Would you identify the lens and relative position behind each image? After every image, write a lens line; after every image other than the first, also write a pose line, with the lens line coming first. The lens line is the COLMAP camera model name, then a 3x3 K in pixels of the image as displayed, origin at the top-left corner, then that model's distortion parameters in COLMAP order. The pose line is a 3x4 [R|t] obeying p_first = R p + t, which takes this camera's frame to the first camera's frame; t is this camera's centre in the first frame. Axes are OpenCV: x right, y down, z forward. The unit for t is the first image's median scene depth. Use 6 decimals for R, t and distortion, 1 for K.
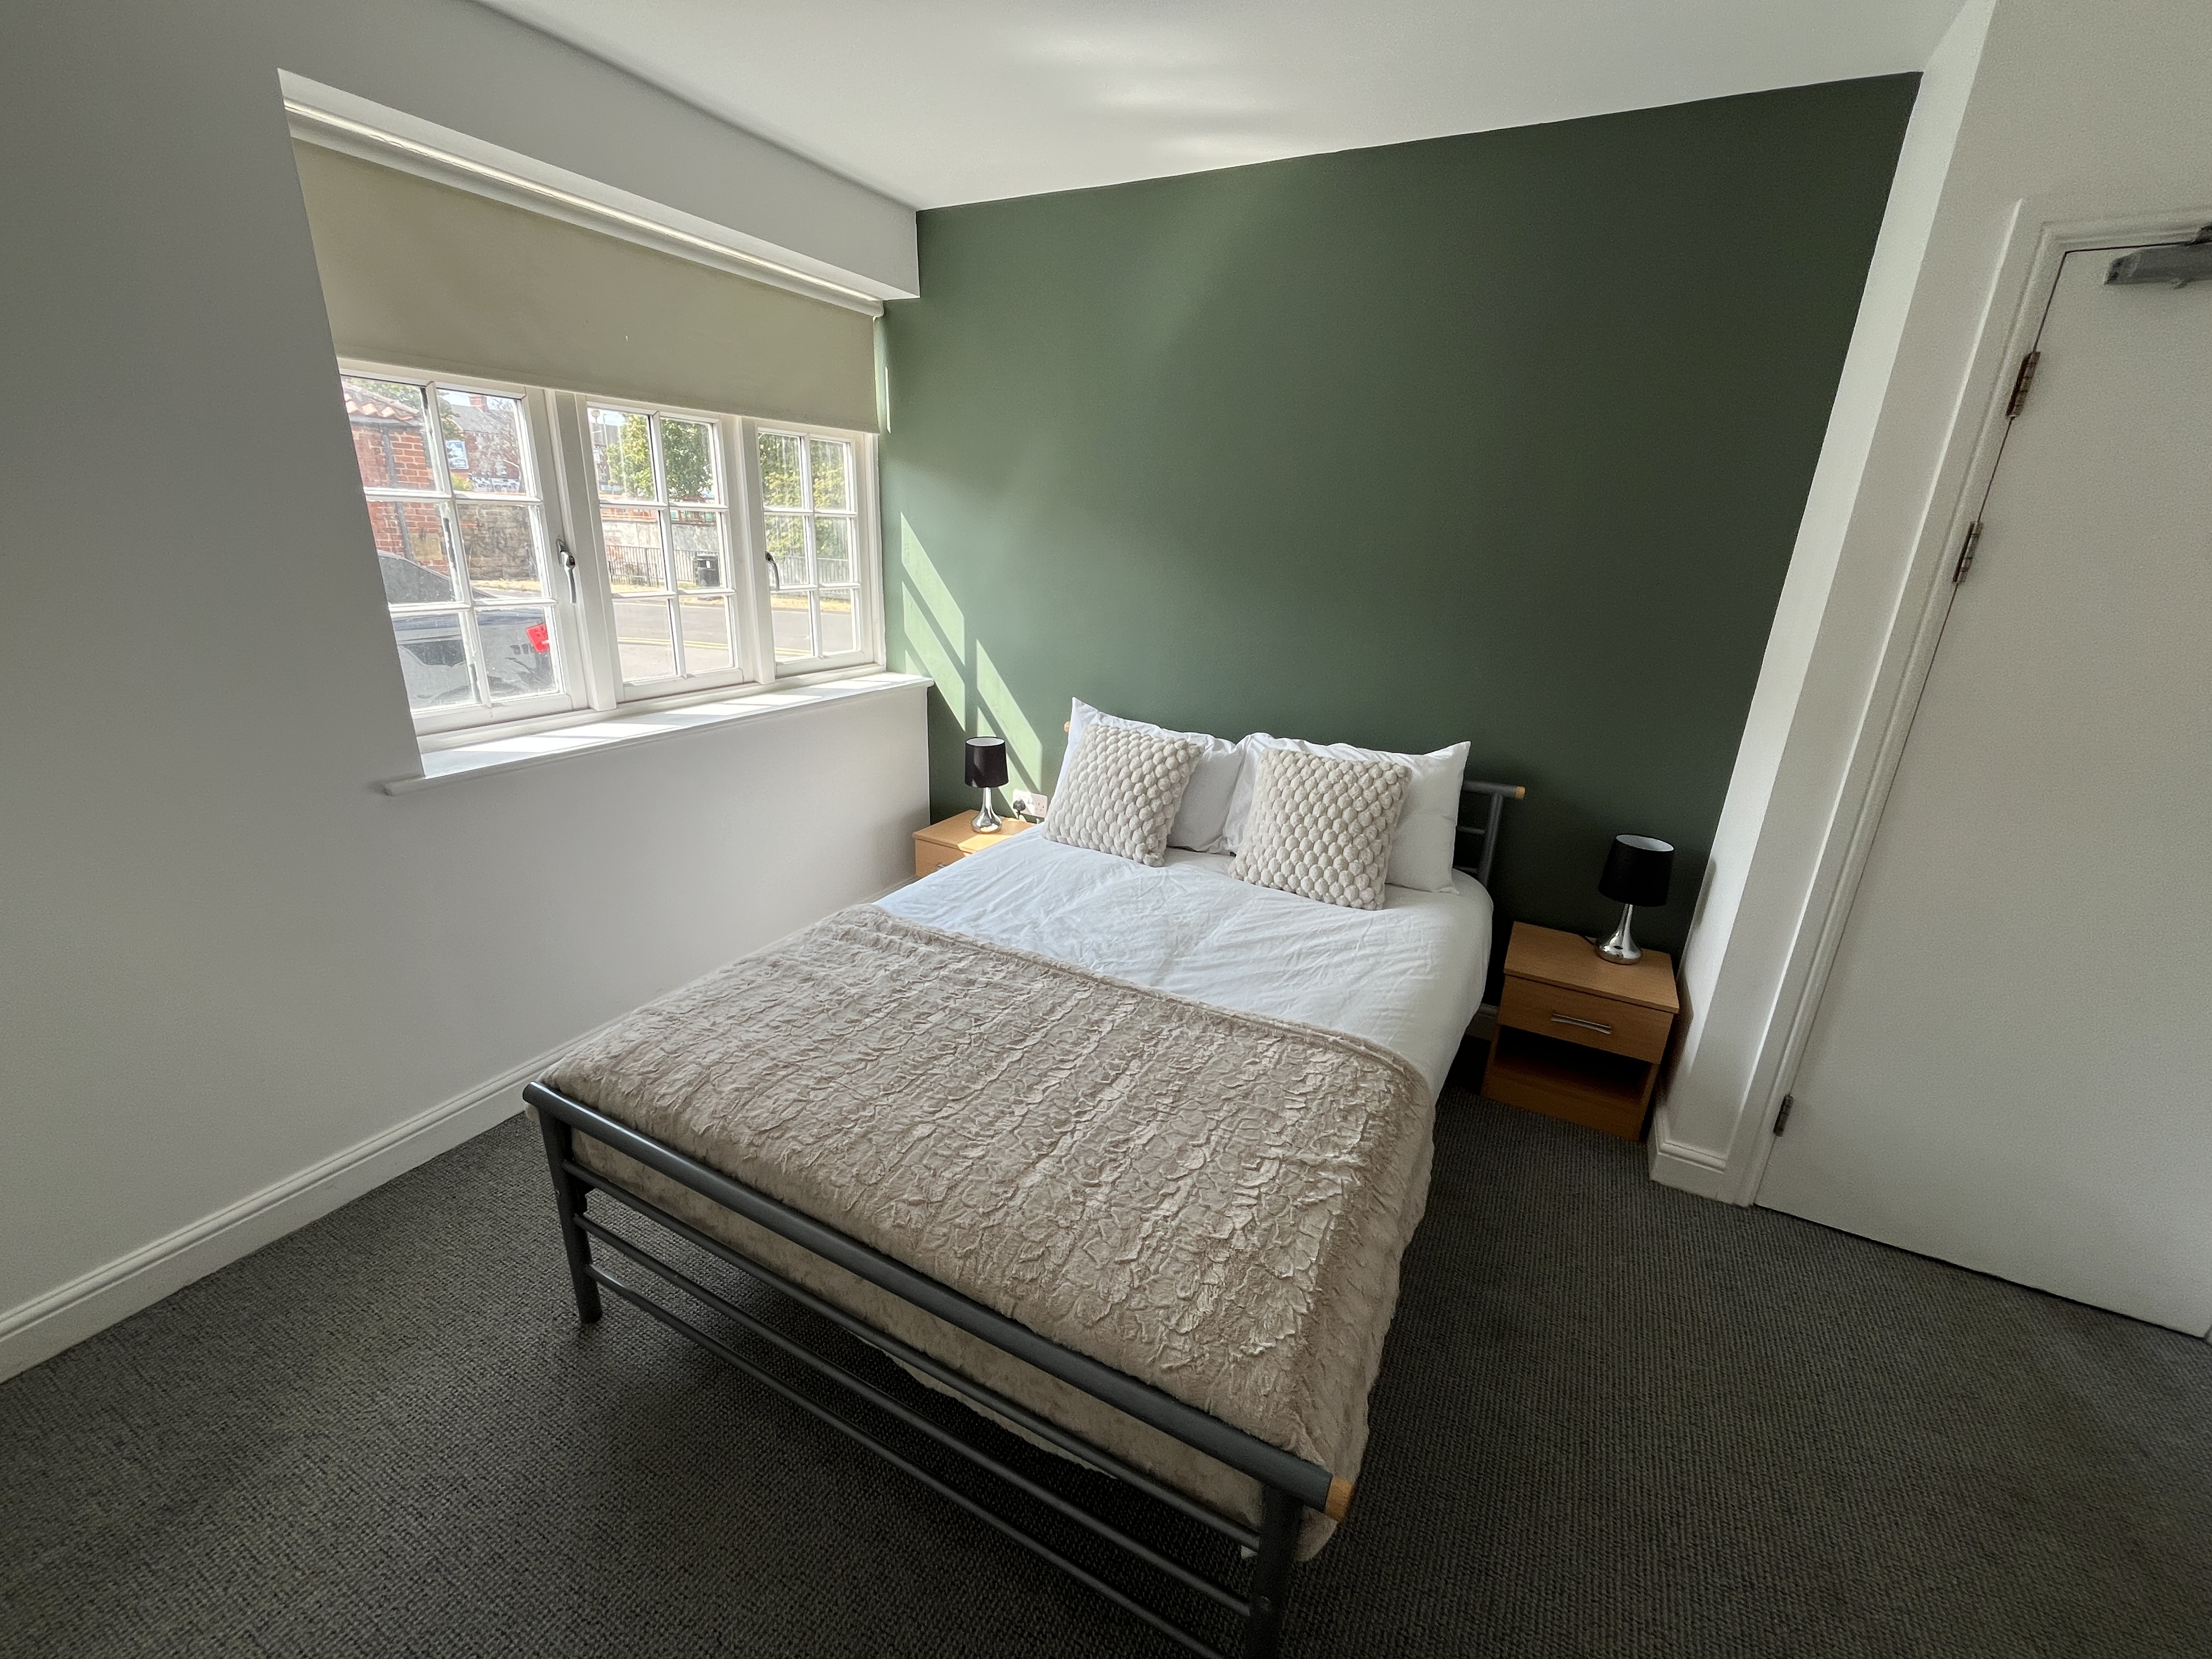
lens RADIAL K [[897.6, 0, 1093.6], [0, 897.6, 824.8], [0, 0, 1]] dist [0.000632, 0.000475]
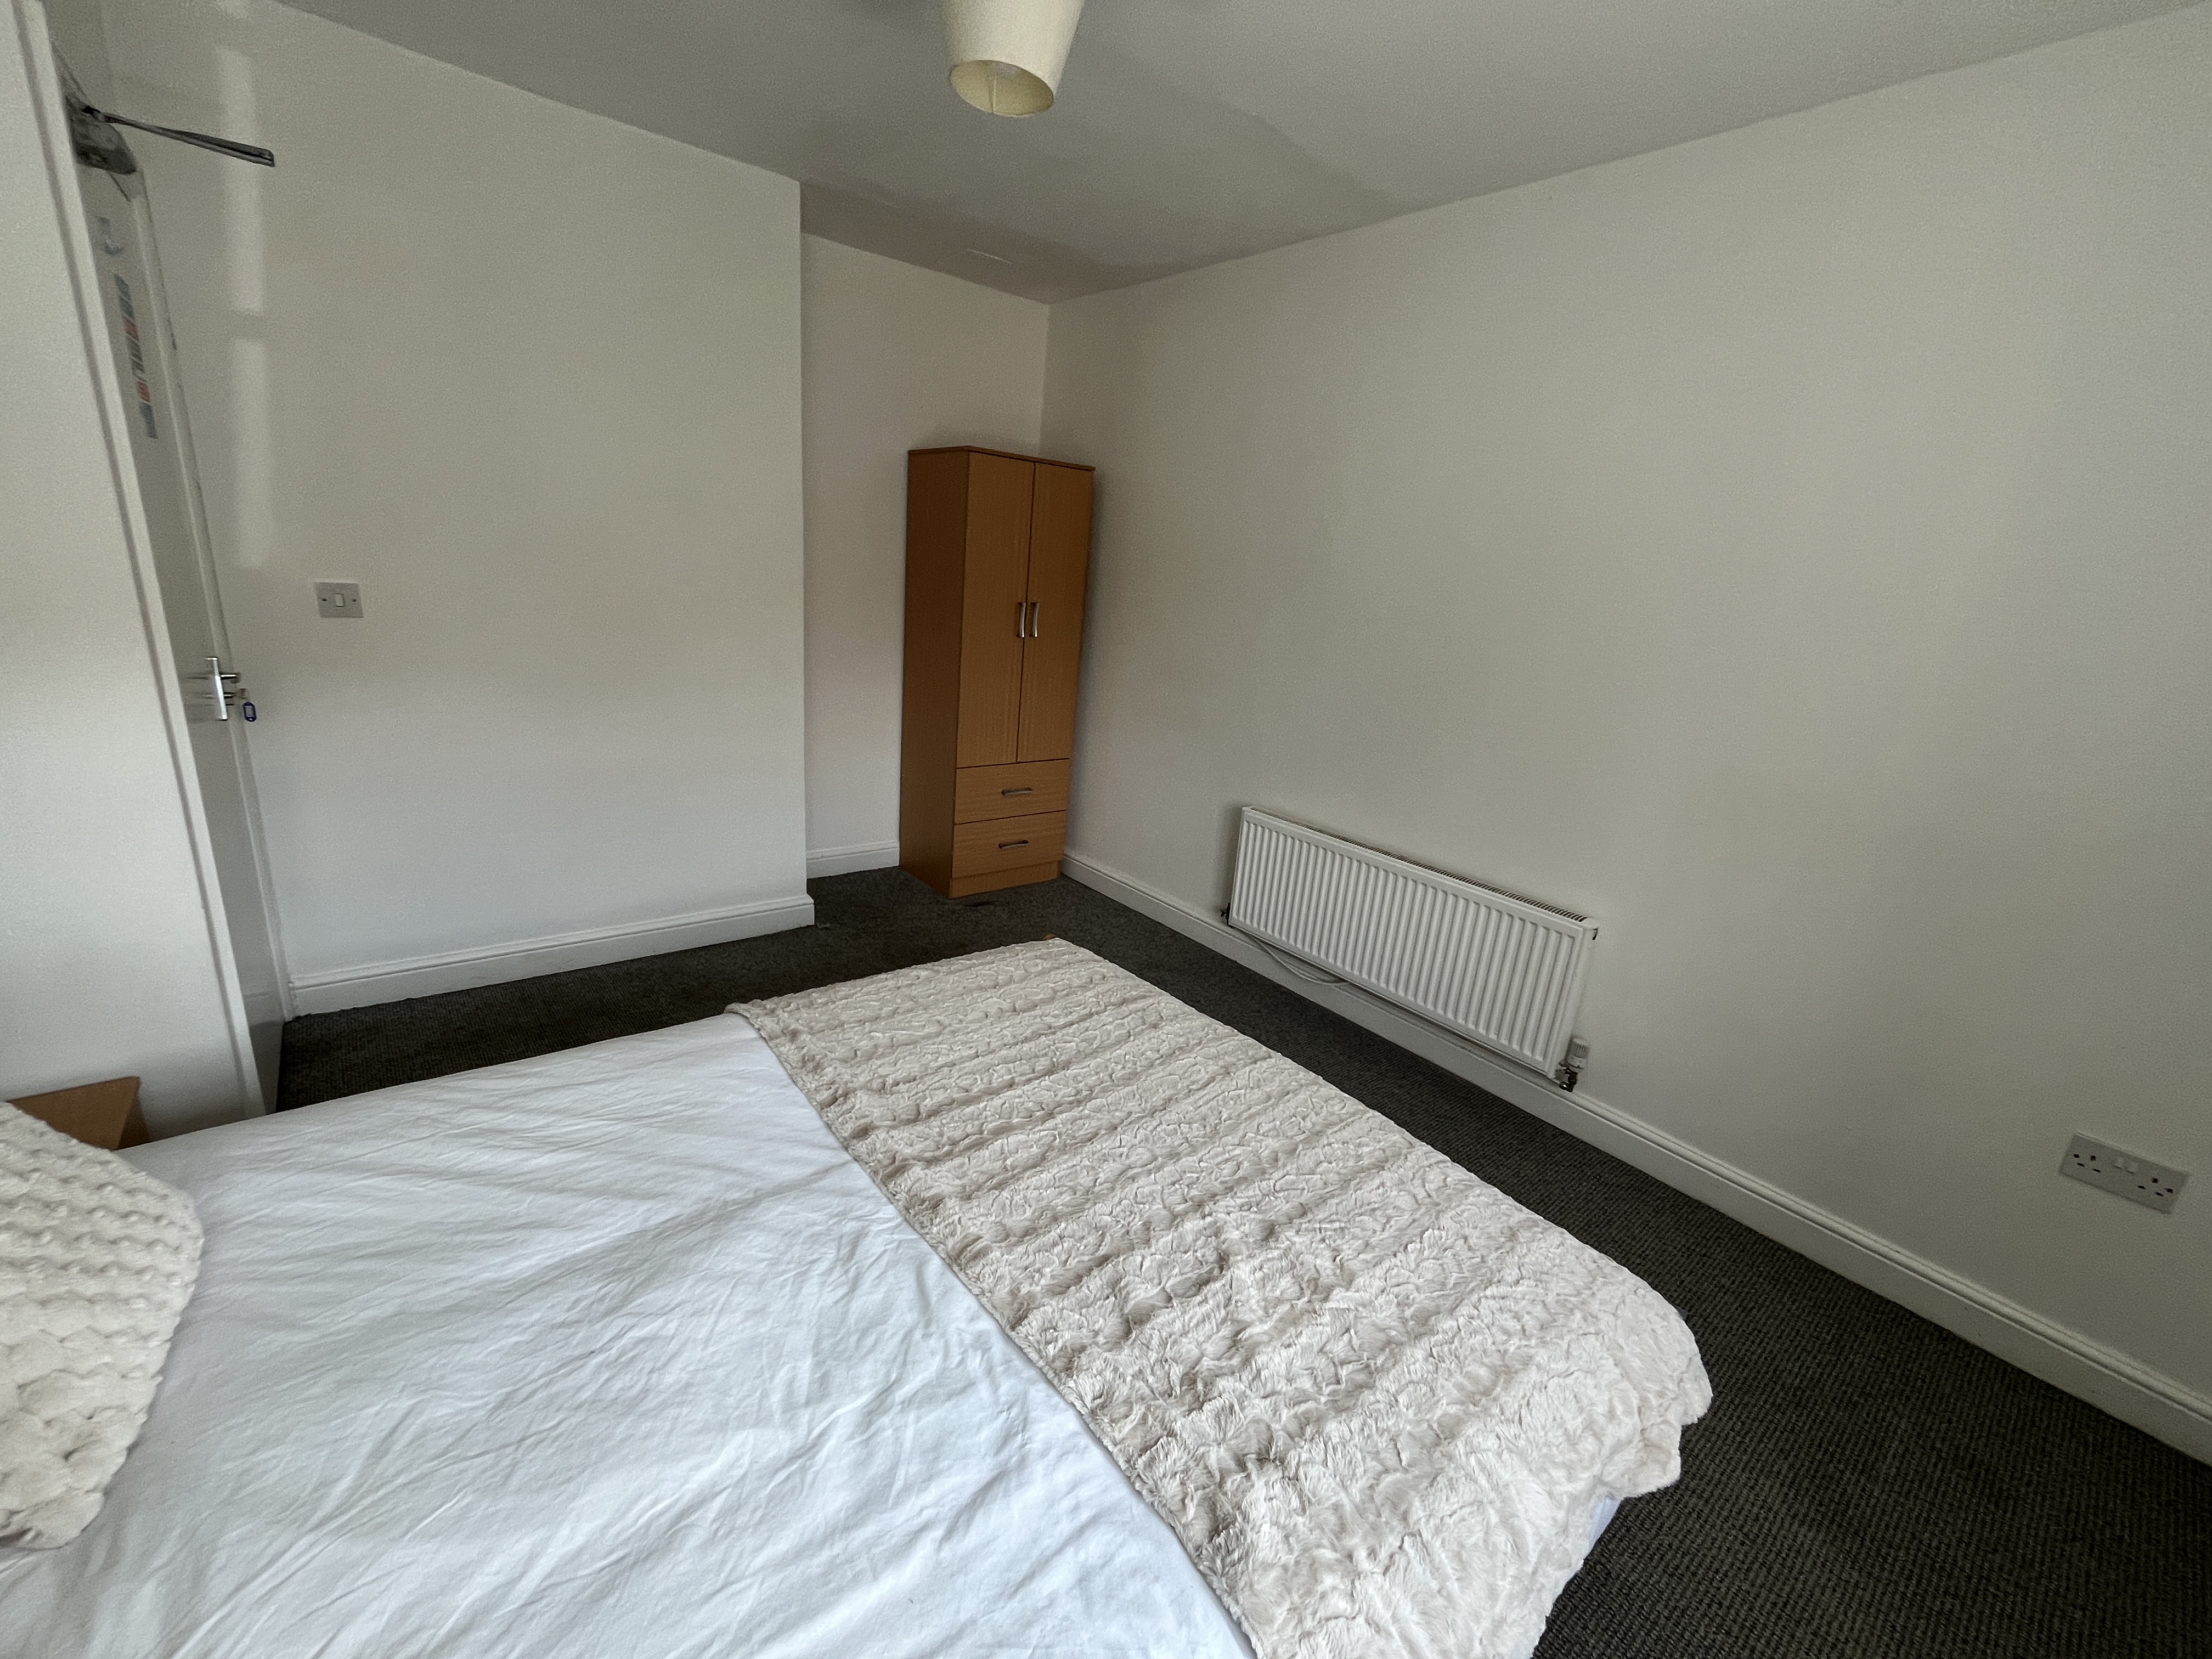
lens RADIAL K [[897.6, 0, 1093.6], [0, 897.6, 824.8], [0, 0, 1]] dist [0.000632, 0.000475]
pose [[-0.915109, -0.216952, 0.339864, -0.221772], [0.010803, 0.829408, 0.558538, -0.321517], [-0.403062, 0.514795, -0.756655, 1.035798]]
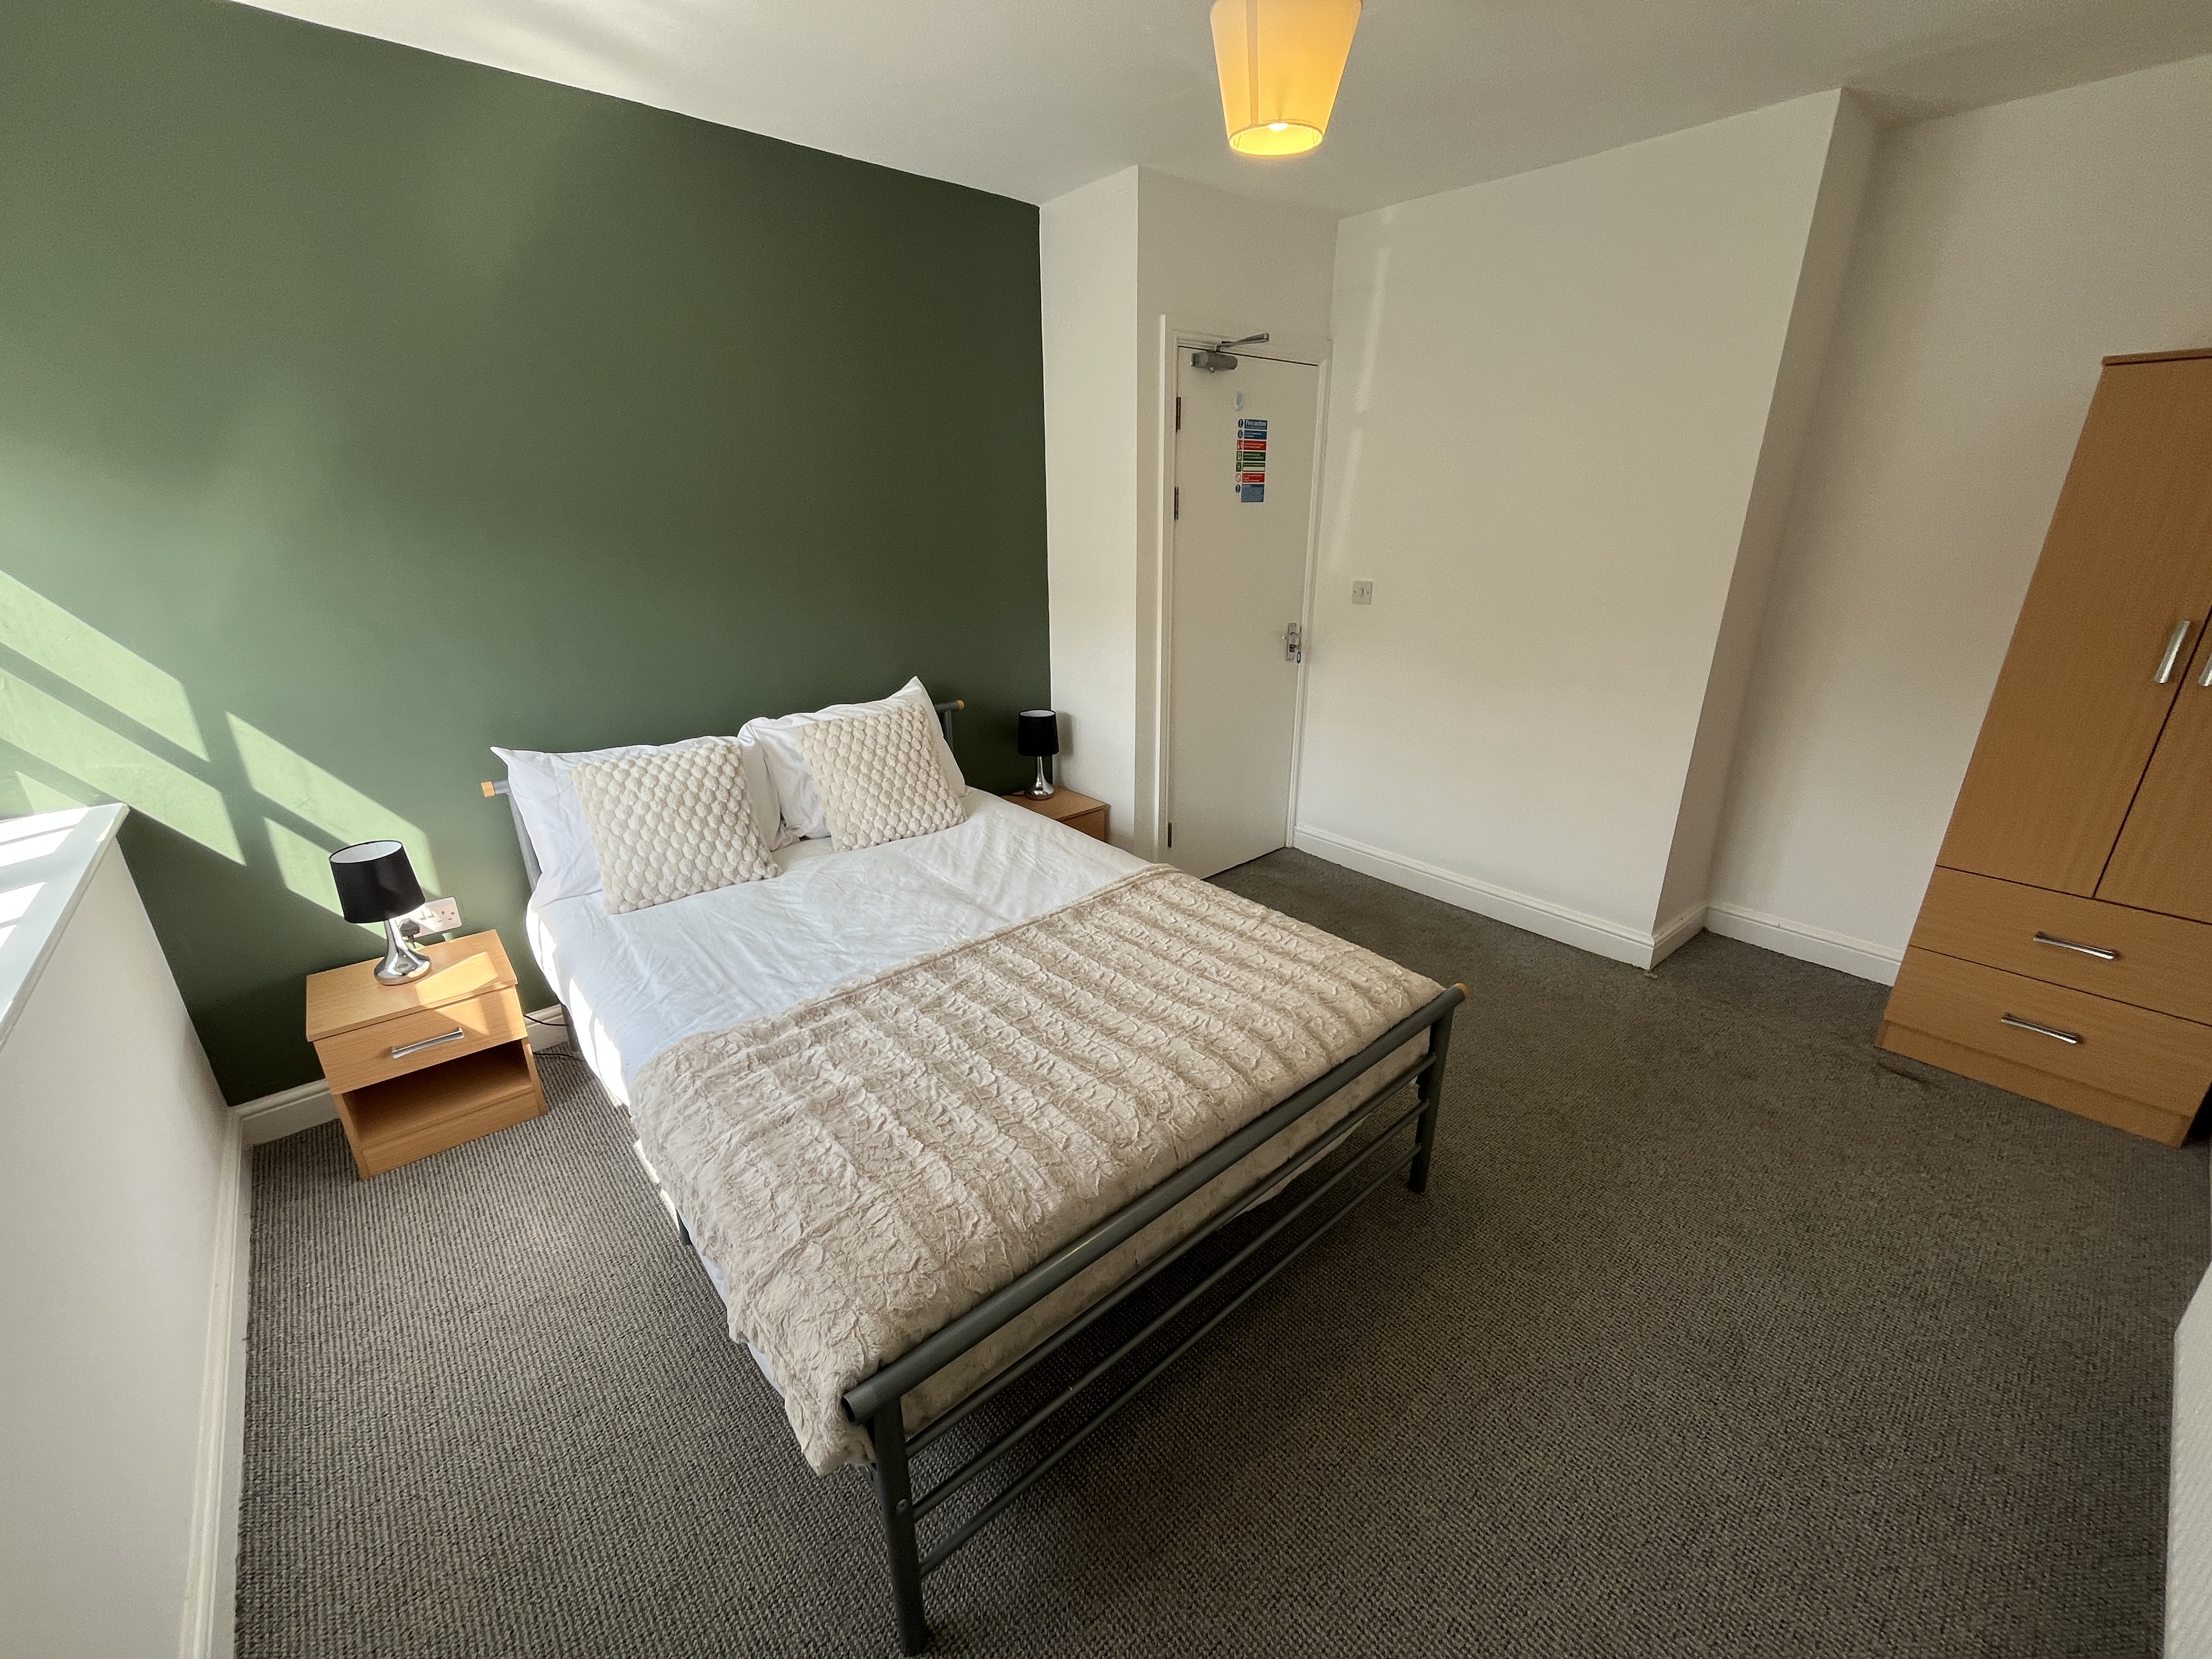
lens RADIAL K [[897.6, 0, 1093.6], [0, 897.6, 824.8], [0, 0, 1]] dist [0.000632, 0.000475]
pose [[0.358468, -0.355538, 0.863188, -0.654601], [0.315530, 0.916365, 0.246407, -0.140048], [-0.878602, 0.184033, 0.440671, 0.310295]]
